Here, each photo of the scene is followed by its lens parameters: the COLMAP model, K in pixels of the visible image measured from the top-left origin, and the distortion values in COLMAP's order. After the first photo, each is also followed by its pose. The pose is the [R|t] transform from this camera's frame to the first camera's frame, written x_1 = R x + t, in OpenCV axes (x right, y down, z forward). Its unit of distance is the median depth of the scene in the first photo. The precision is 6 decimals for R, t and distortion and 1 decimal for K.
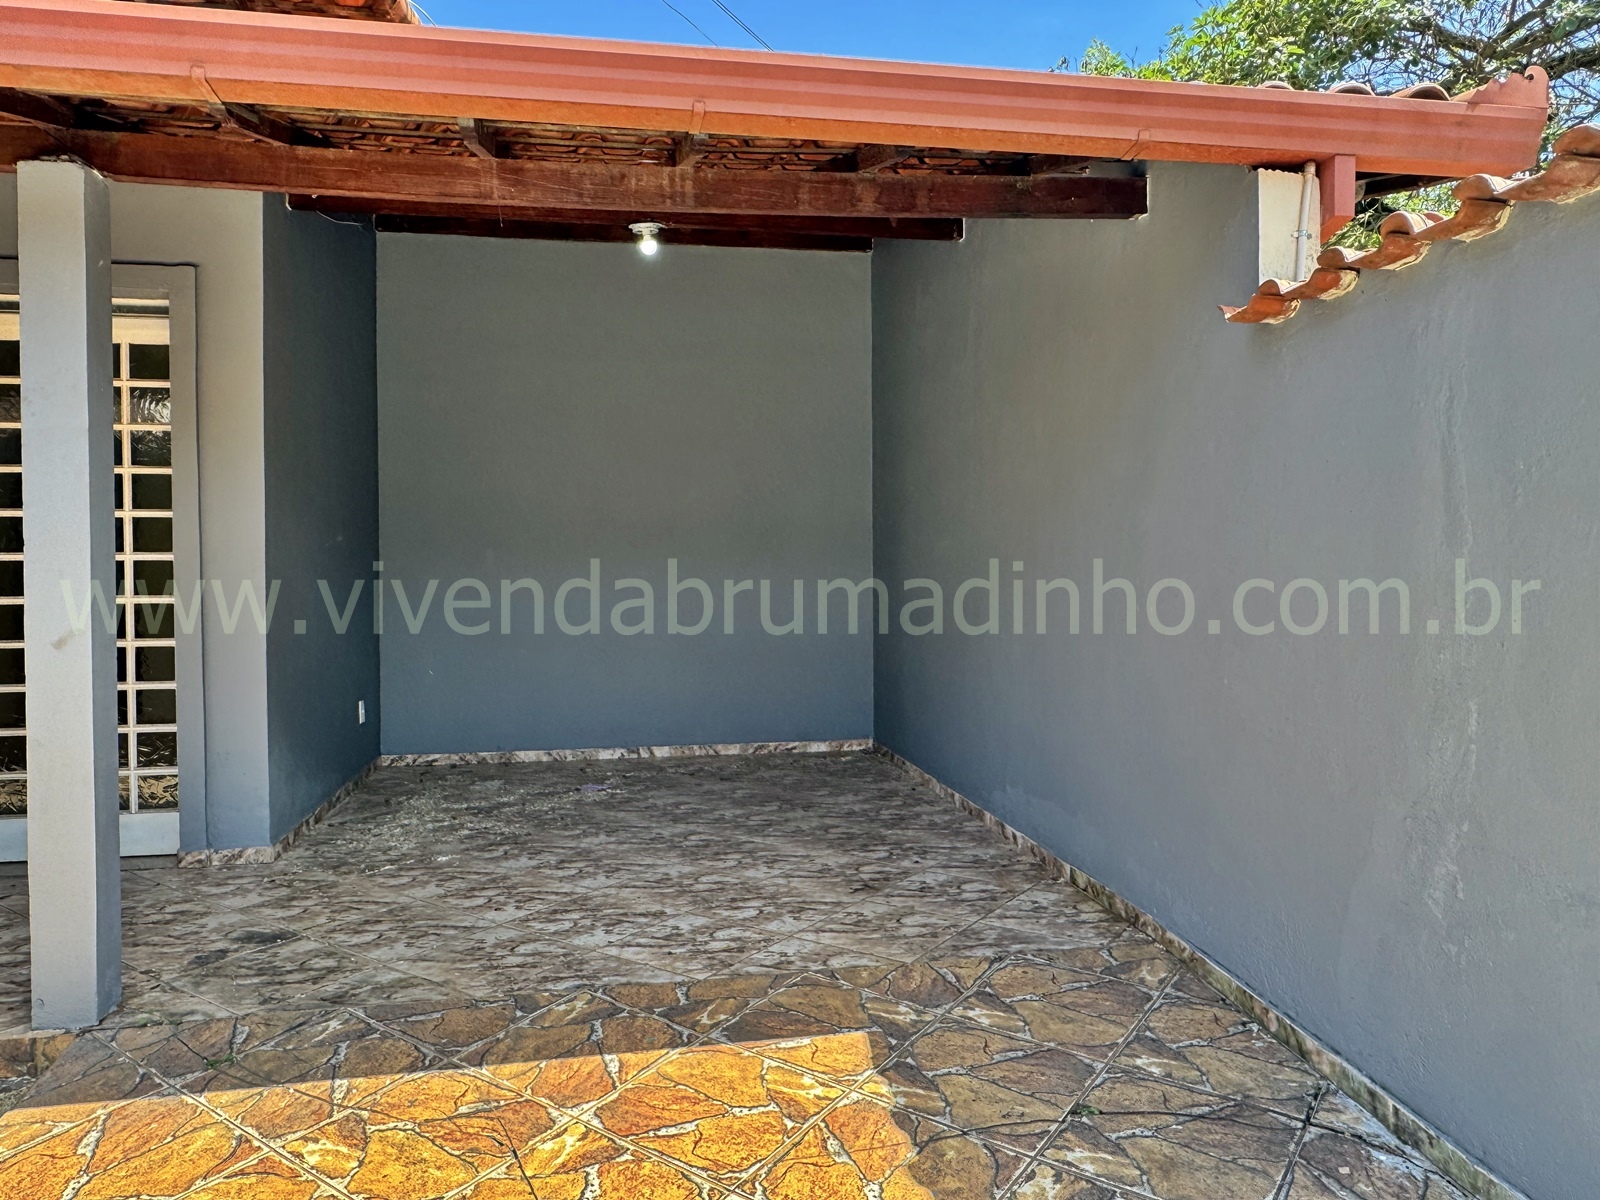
lens RADIAL K [[1112.8, 0, 799.1], [0, 1112.8, 596.0], [0, 0, 1]] dist [0.022178, 0.004153]
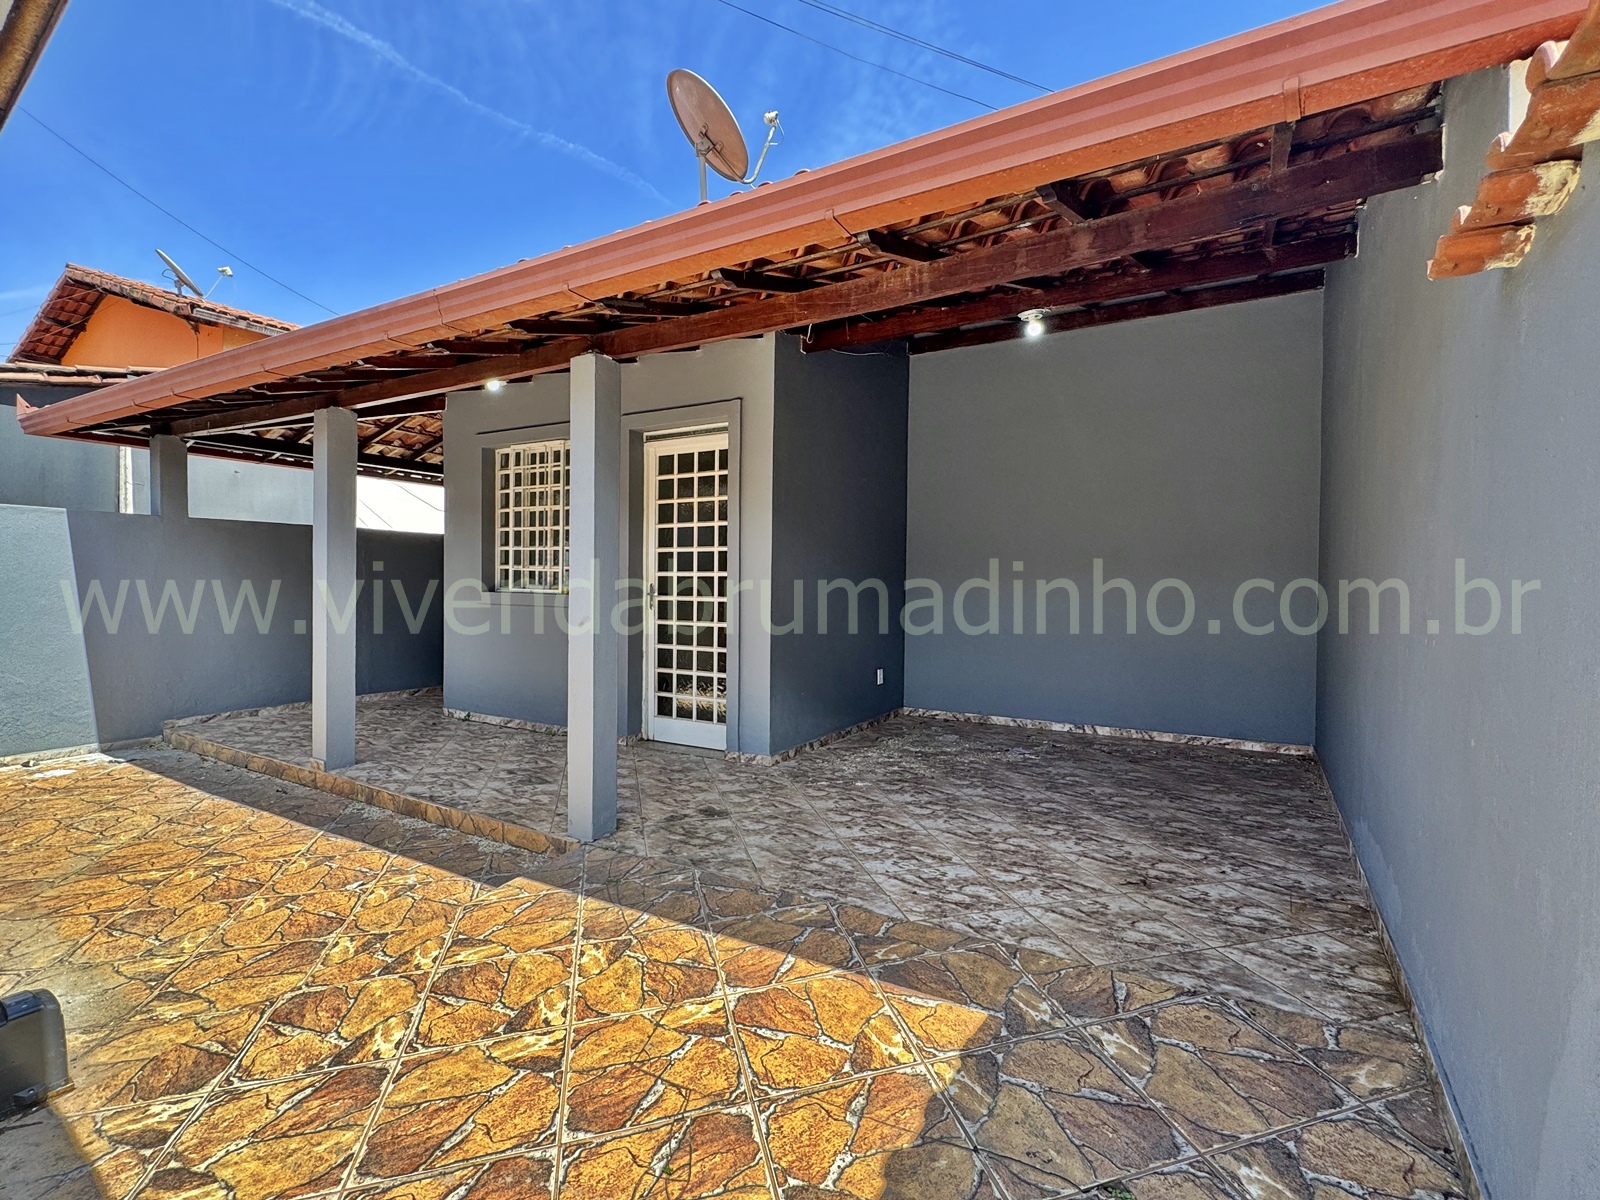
lens RADIAL K [[759.8, 0, 800.7], [0, 759.8, 591.2], [0, 0, 1]] dist [0.016264, -0.000201]
pose [[0.762391, 0.017704, -0.646875, 0.329228], [-0.024222, 0.999706, -0.001188, -0.013741], [0.646664, 0.016574, 0.762595, 0.256296]]
